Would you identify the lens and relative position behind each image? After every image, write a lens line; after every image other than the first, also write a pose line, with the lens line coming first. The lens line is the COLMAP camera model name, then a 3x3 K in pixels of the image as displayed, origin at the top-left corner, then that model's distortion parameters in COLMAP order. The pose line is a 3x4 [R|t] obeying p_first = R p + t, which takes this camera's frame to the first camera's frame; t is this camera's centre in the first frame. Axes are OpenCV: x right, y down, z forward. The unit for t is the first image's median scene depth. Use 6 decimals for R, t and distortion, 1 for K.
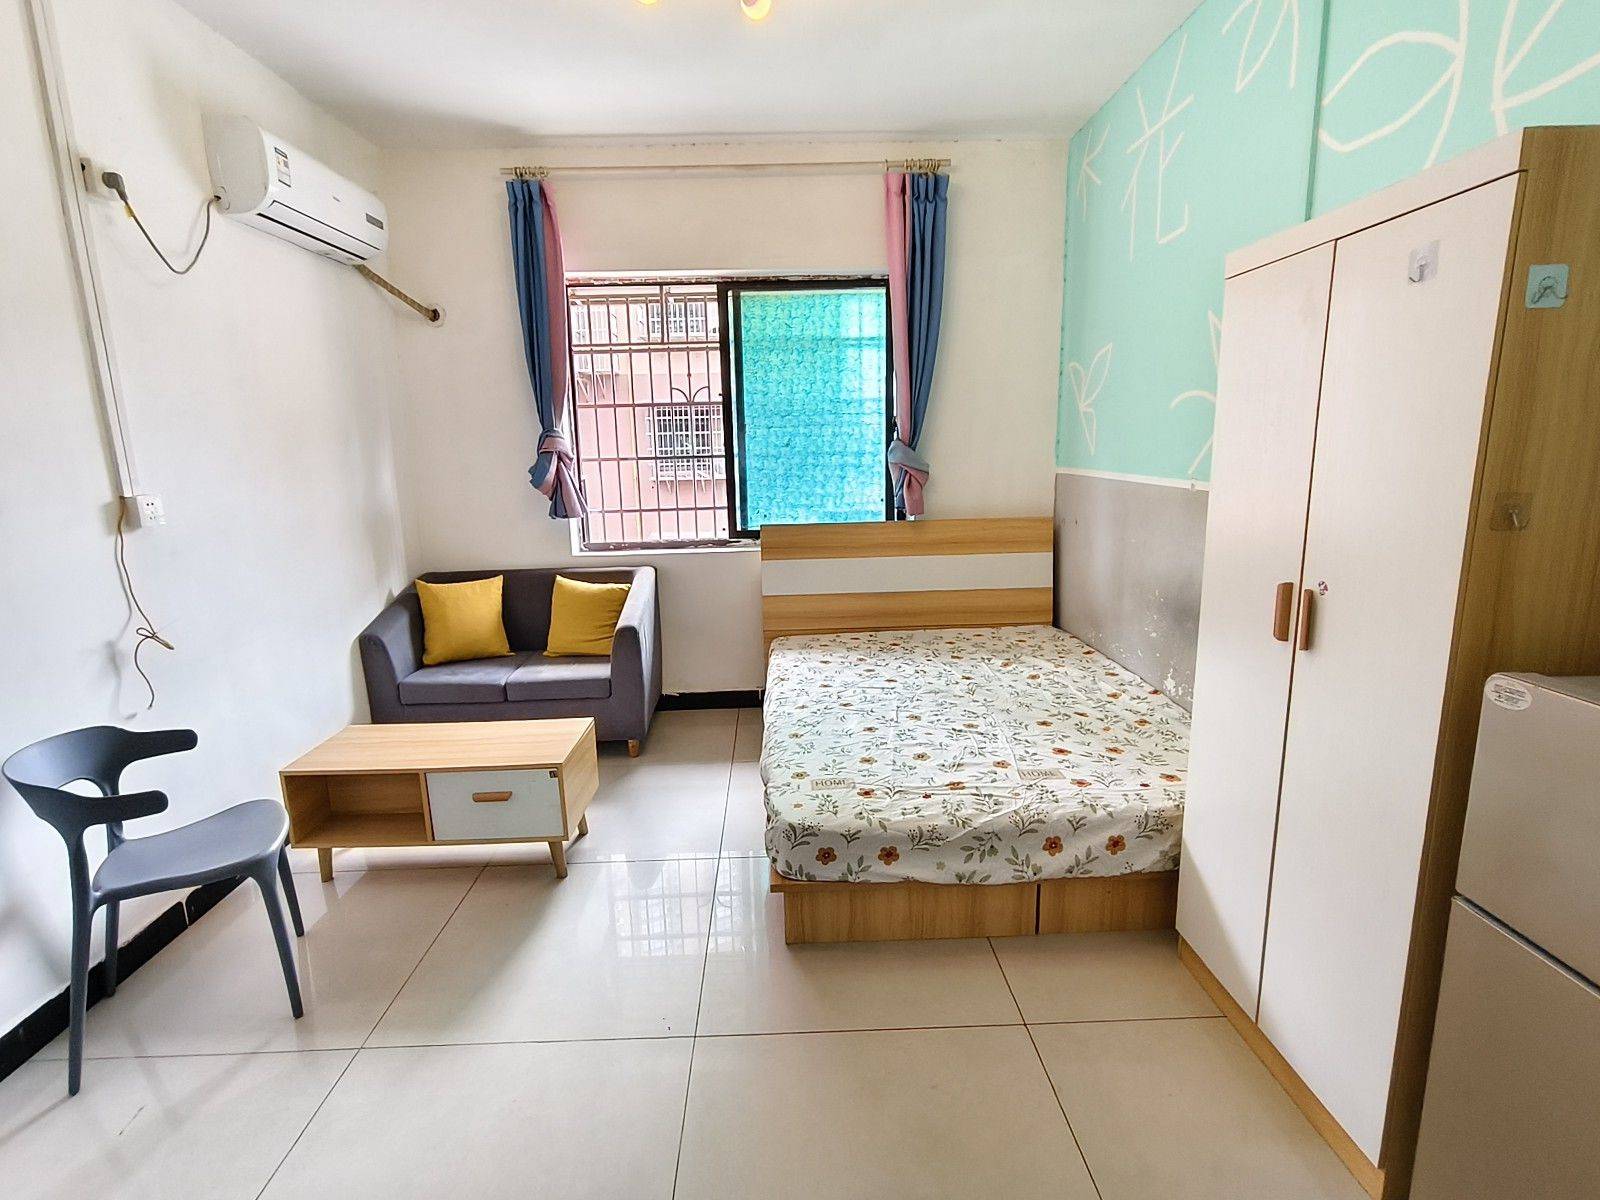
lens RADIAL K [[754.1, 0, 797.4], [0, 754.1, 593.0], [0, 0, 1]] dist [-0.006580, 0.002580]
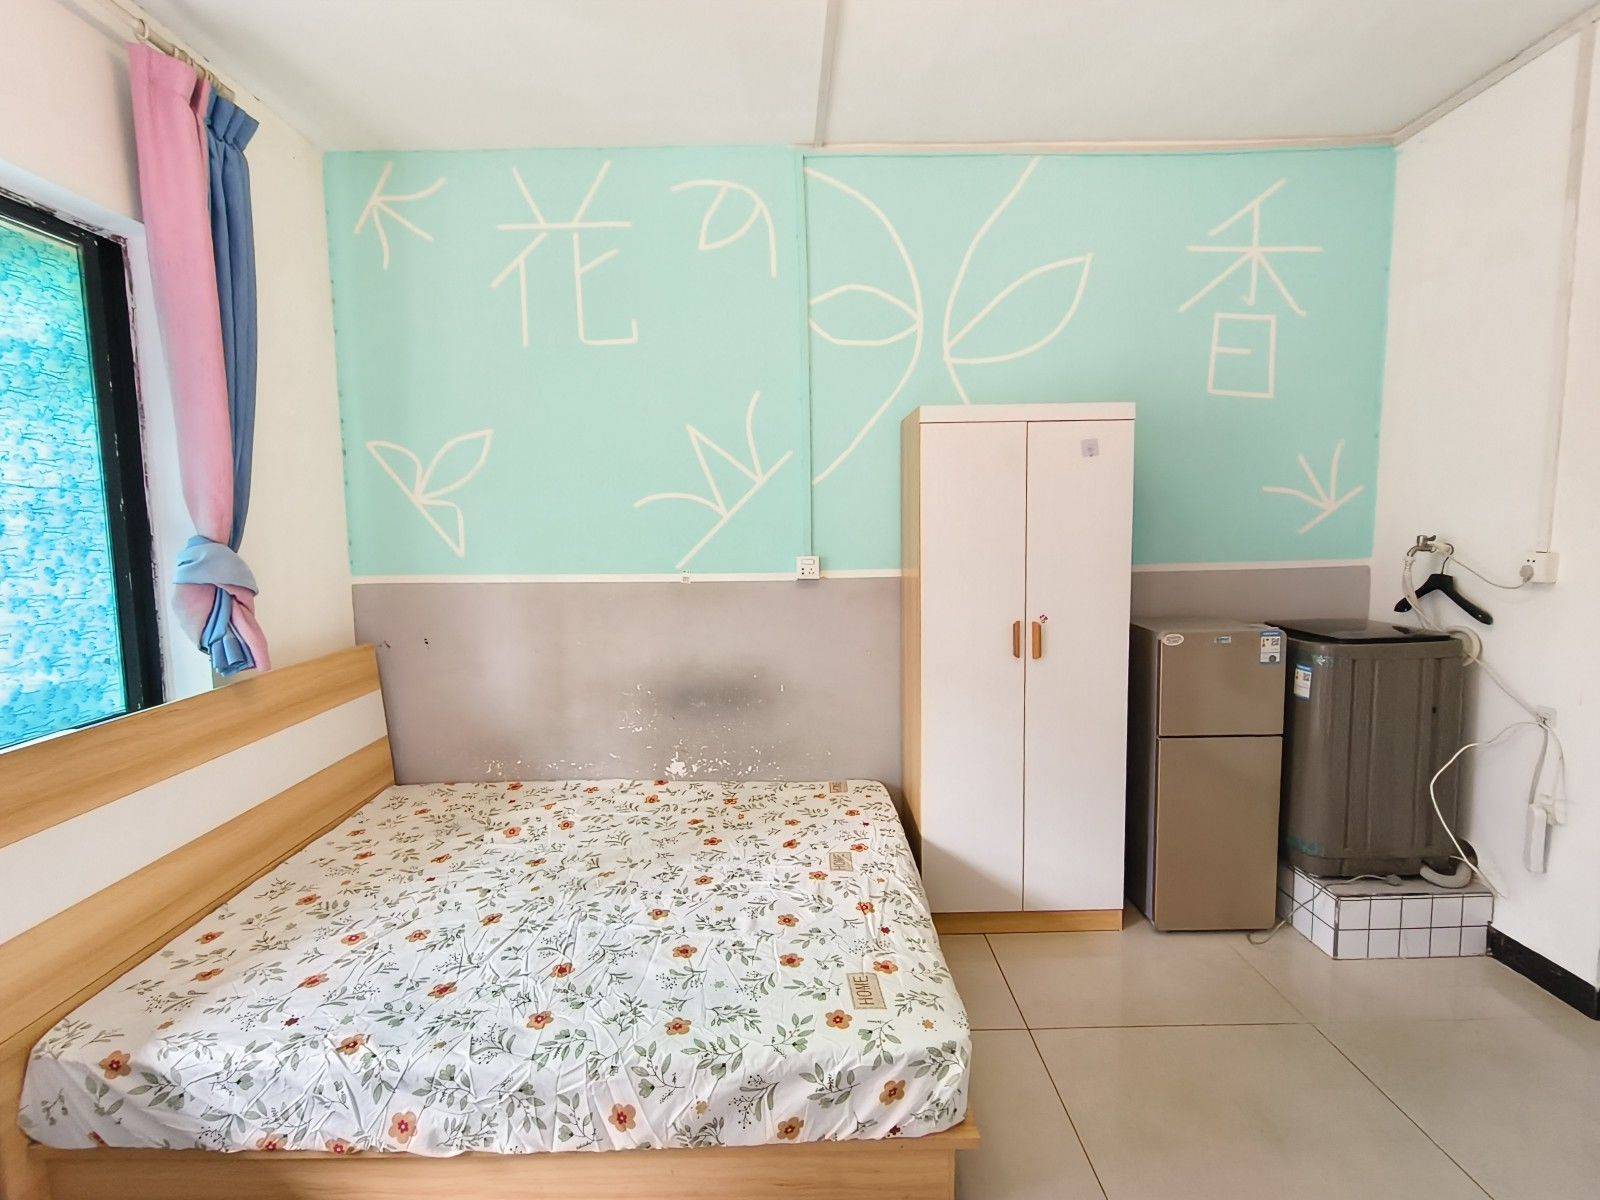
lens RADIAL K [[754.1, 0, 793.8], [0, 754.1, 589.3], [0, 0, 1]] dist [-0.006580, 0.002580]
pose [[0.022883, -0.071989, 0.997143, -0.542933], [0.206712, 0.976191, 0.065733, -0.160413], [-0.978134, 0.204617, 0.037219, 0.781017]]
